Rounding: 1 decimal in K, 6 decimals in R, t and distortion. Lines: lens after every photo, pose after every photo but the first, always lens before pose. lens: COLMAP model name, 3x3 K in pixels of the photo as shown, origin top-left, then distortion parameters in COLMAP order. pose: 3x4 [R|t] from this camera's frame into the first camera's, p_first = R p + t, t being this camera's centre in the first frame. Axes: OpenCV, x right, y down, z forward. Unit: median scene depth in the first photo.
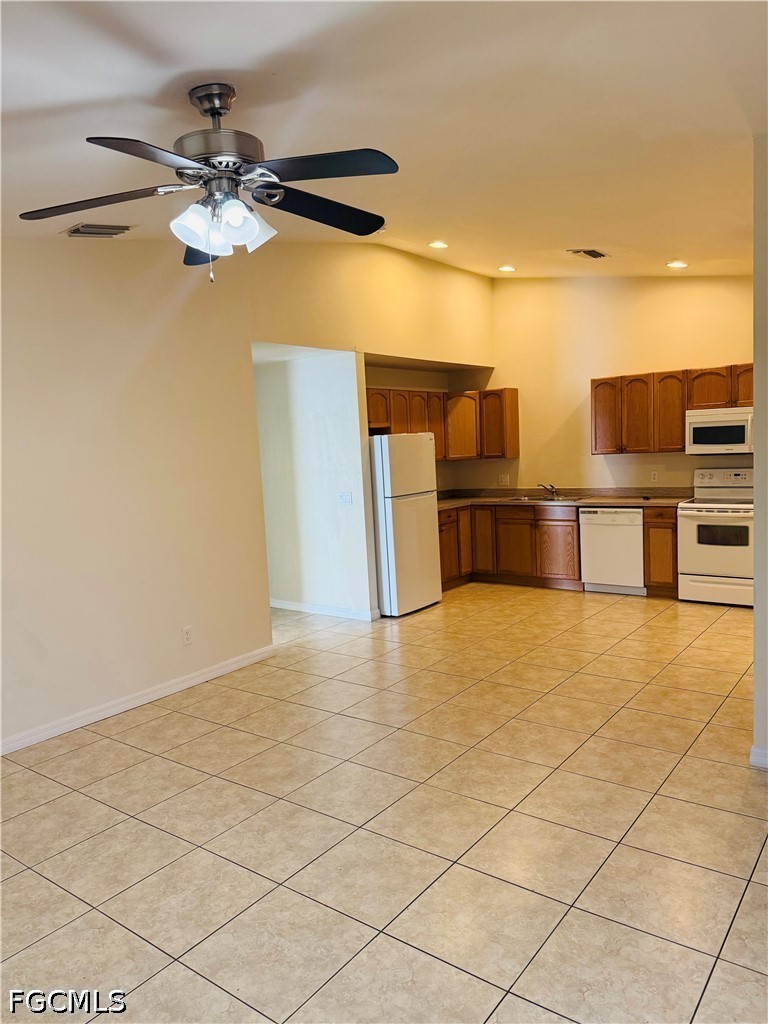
lens RADIAL K [[714.2, 0, 385.0], [0, 714.2, 509.8], [0, 0, 1]] dist [0.108376, 0.000173]
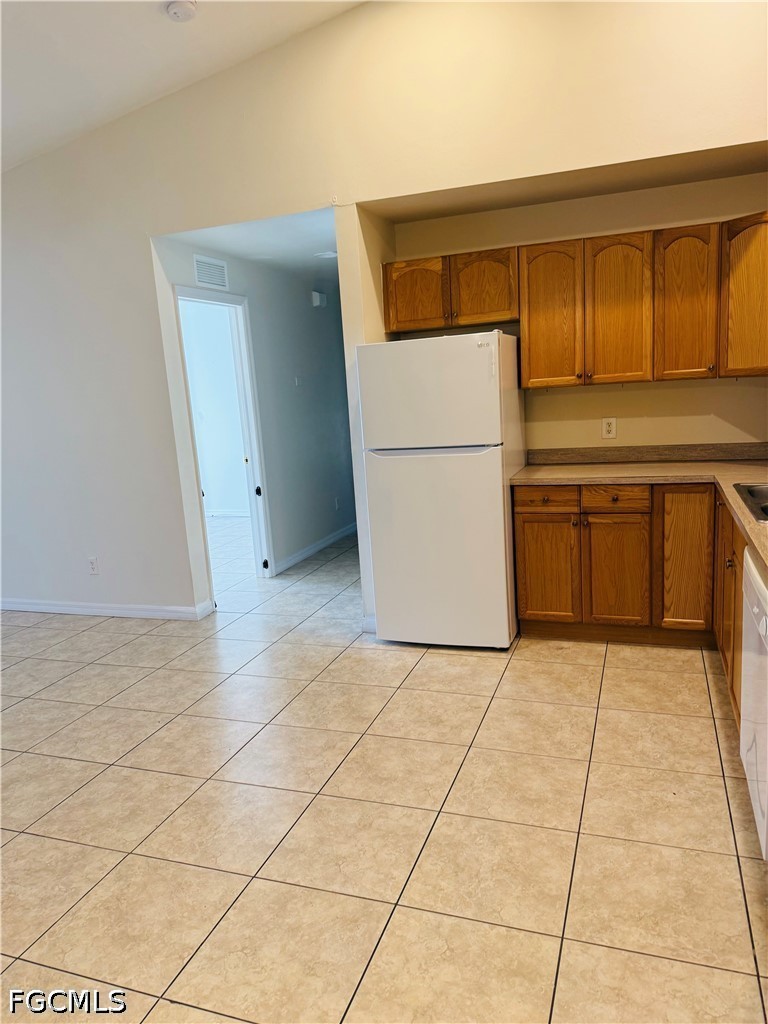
lens RADIAL K [[718.3, 0, 386.4], [0, 718.3, 515.5], [0, 0, 1]] dist [0.045192, -0.074693]
pose [[0.295905, 0.209560, -0.931947, 0.624928], [-0.027580, 0.977106, 0.210958, -0.098364], [0.954819, -0.036720, 0.294910, 0.872408]]
